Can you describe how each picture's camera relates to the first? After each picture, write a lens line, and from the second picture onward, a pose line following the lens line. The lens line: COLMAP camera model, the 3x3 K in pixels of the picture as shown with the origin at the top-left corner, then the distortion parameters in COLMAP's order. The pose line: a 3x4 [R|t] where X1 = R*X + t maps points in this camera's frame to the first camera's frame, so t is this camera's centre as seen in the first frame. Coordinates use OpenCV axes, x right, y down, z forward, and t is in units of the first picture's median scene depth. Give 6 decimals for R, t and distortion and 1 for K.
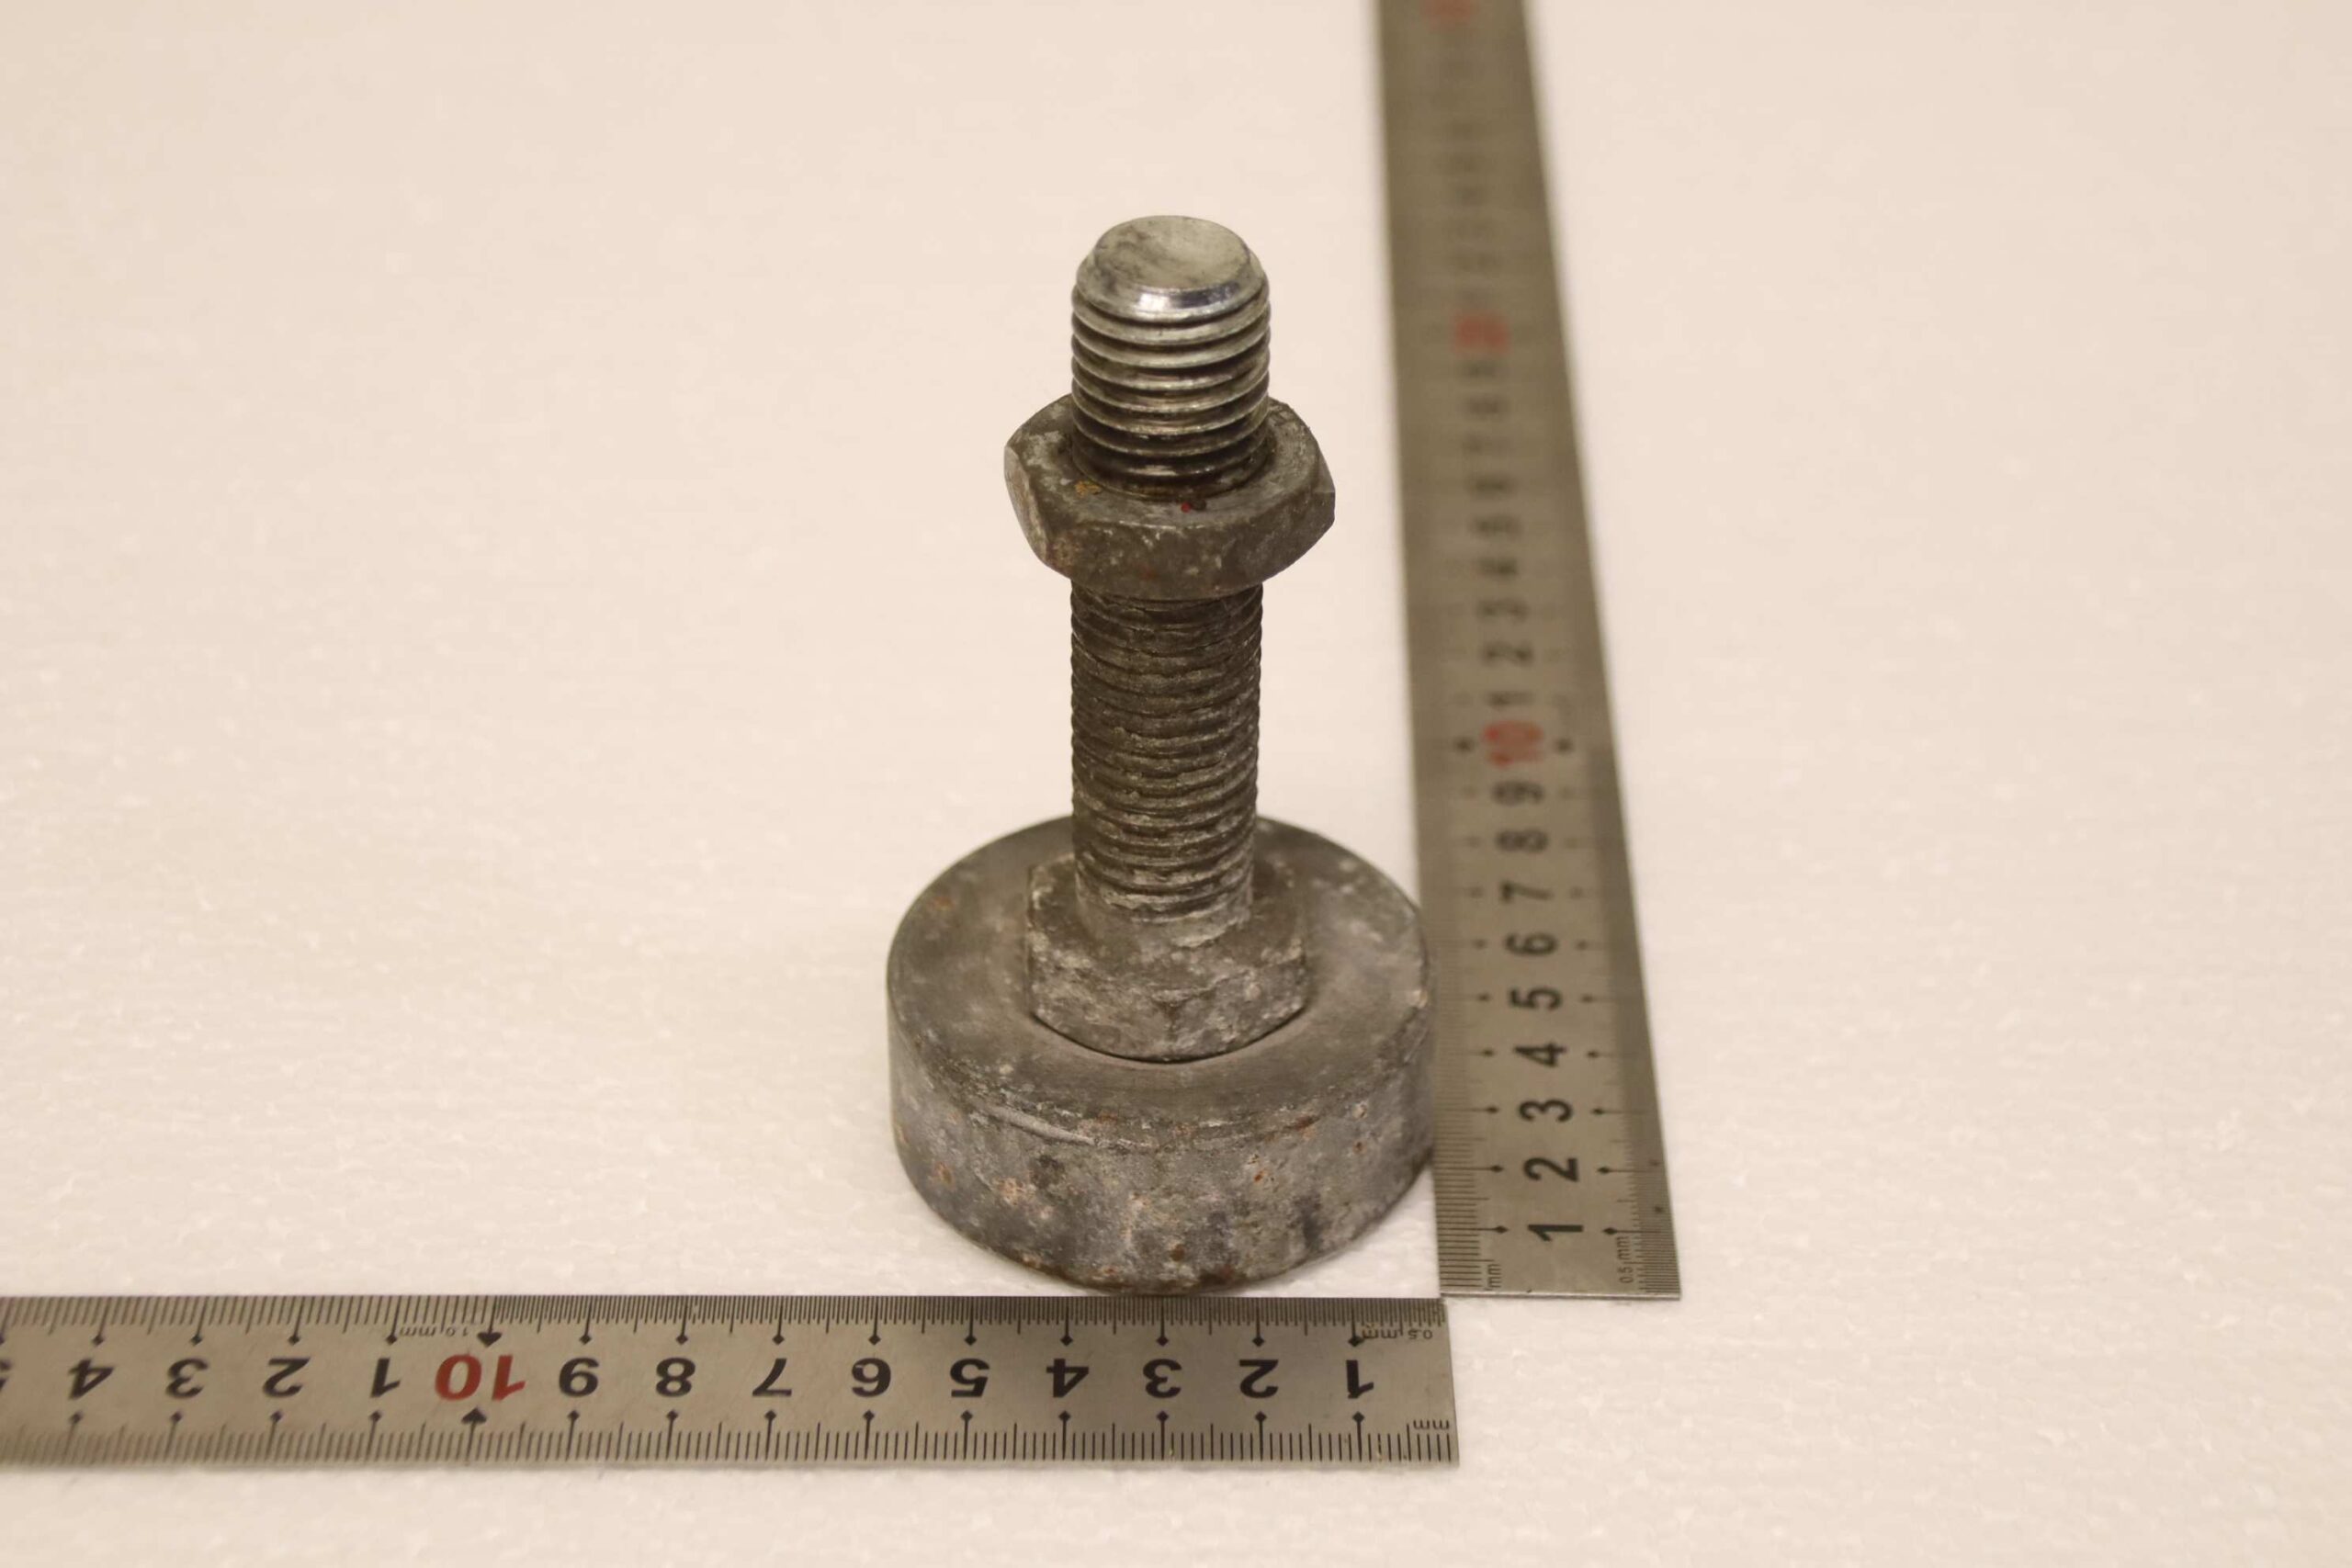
lens RADIAL K [[4923.9, 0, 1176.0], [0, 4923.9, 784.0], [0, 0, 1]] dist [0.025267, 0.306635]
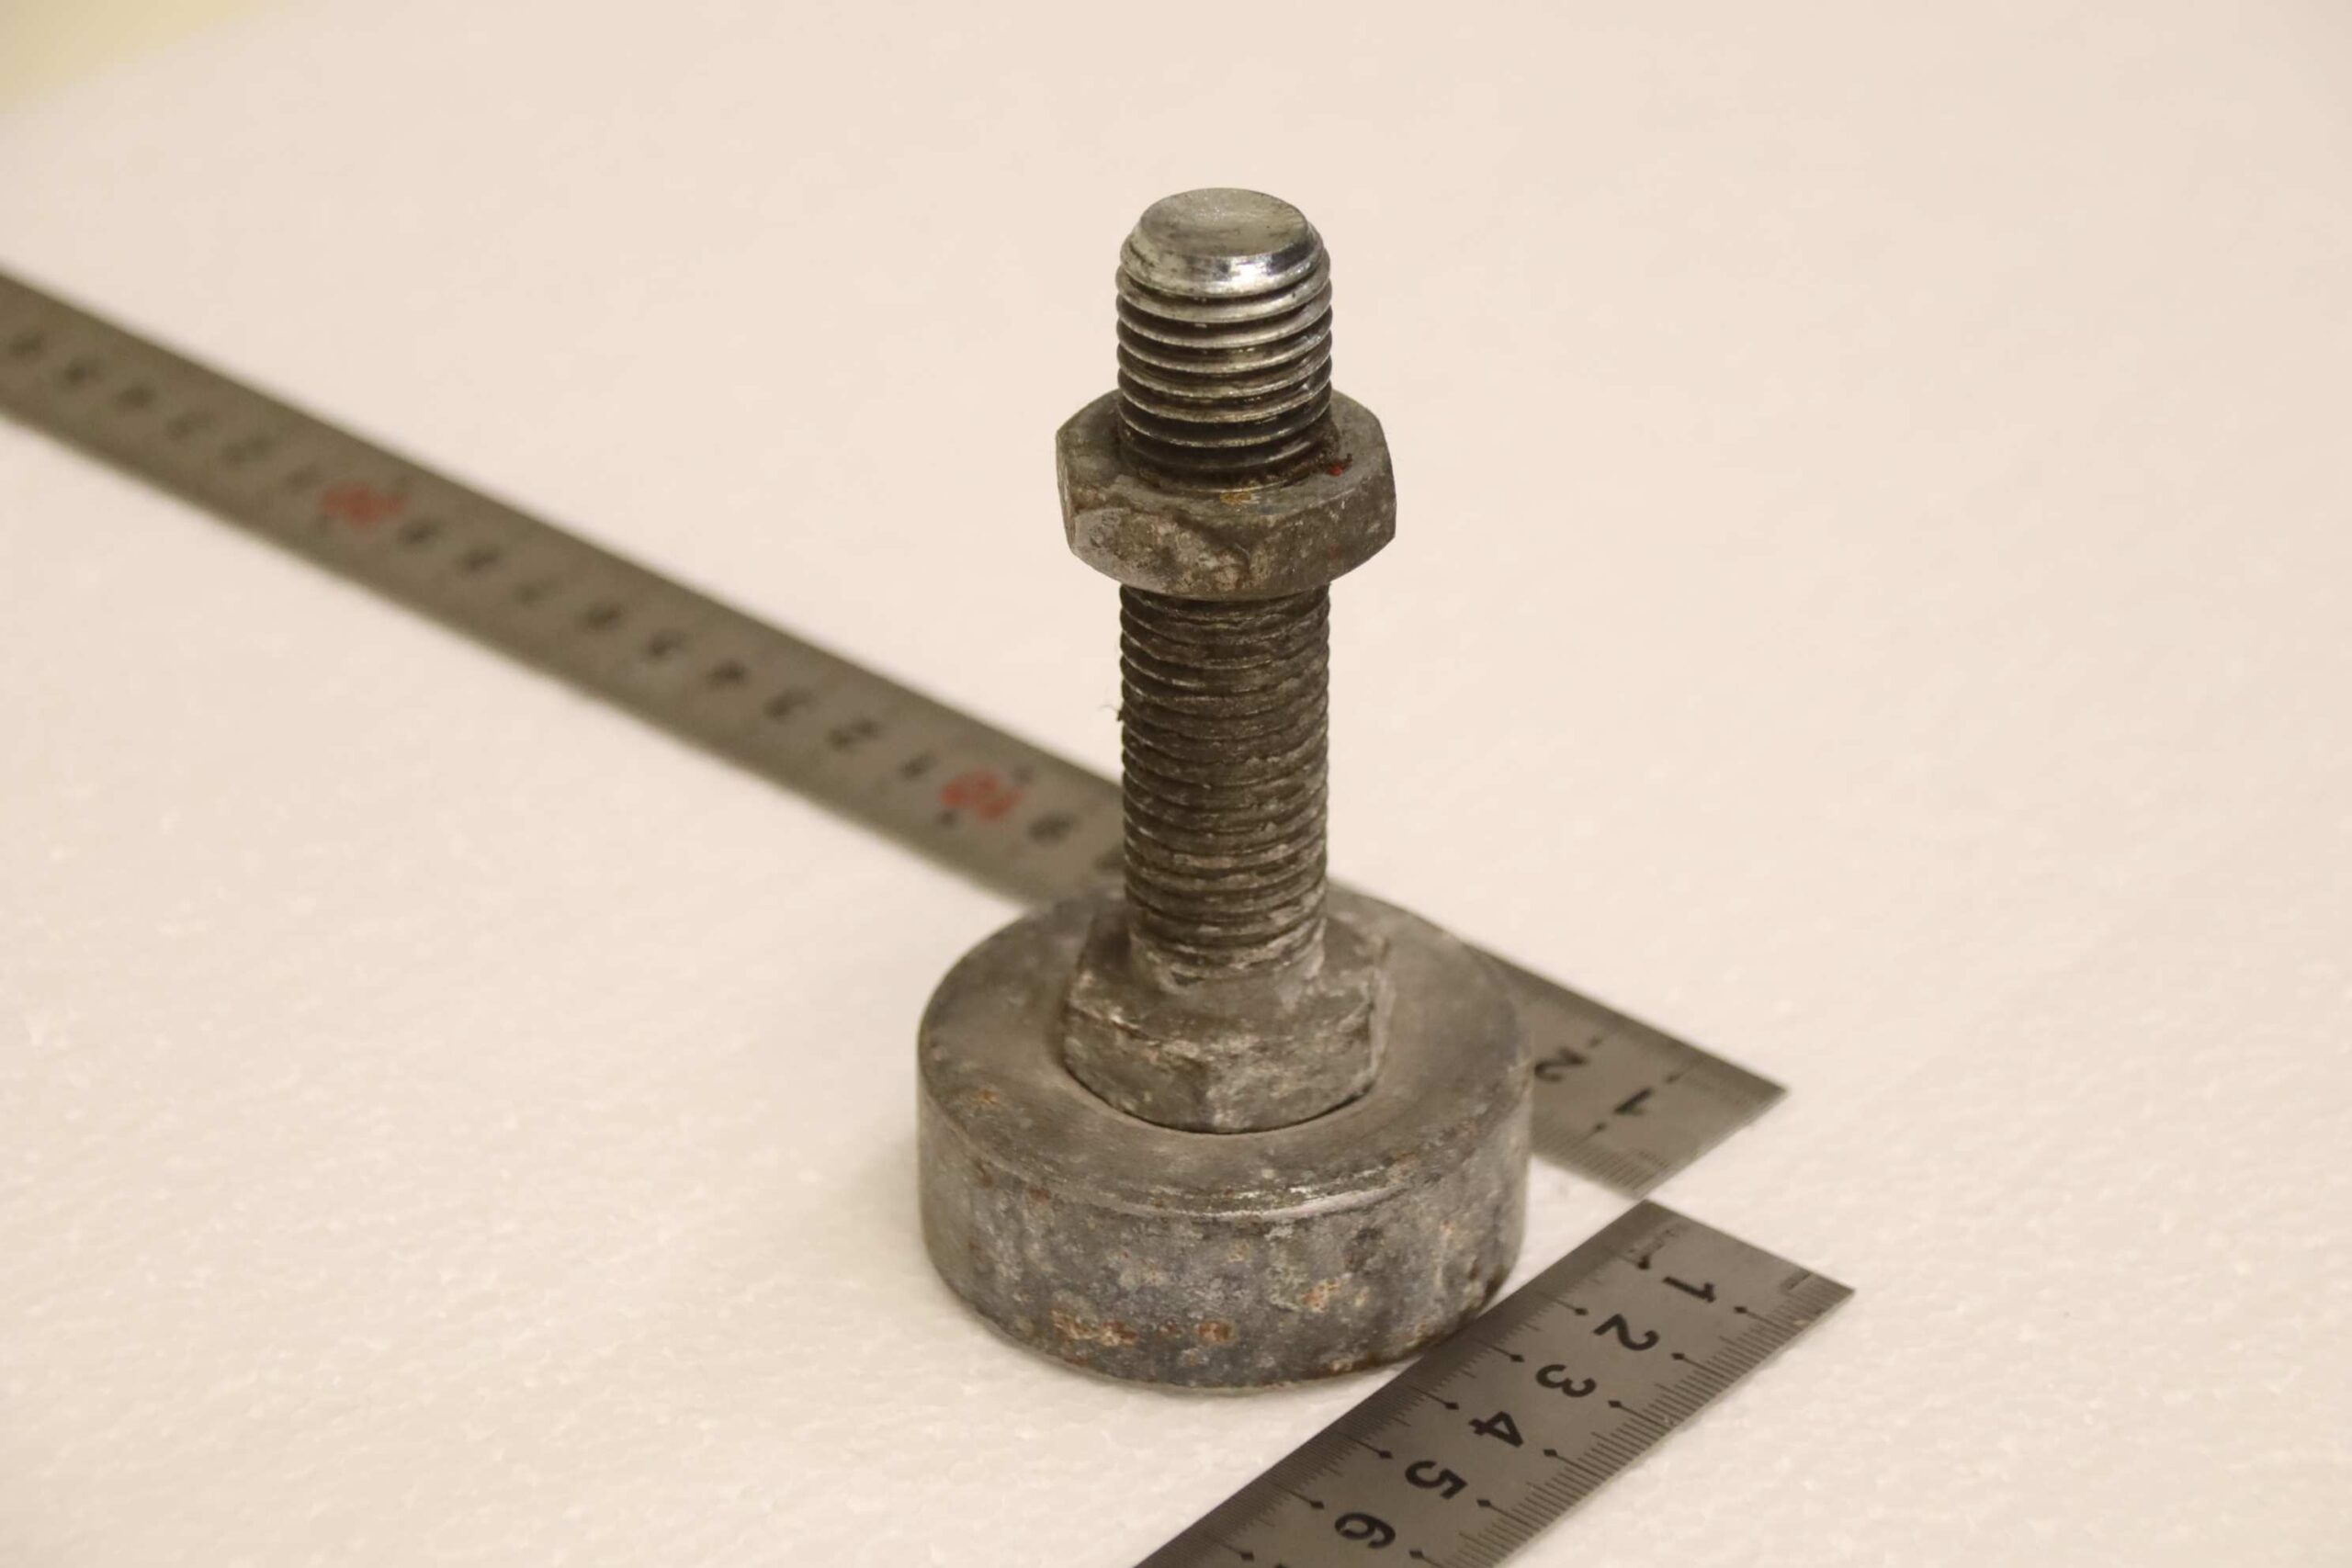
lens RADIAL K [[6687.8, 0, 1176.0], [0, 6687.8, 784.0], [0, 0, 1]] dist [0.185593, 0.241372]
pose [[0.649495, -0.399560, 0.646922, -0.805140], [0.447092, 0.888867, 0.100122, -0.134590], [-0.615032, 0.224205, 0.755955, 0.073075]]
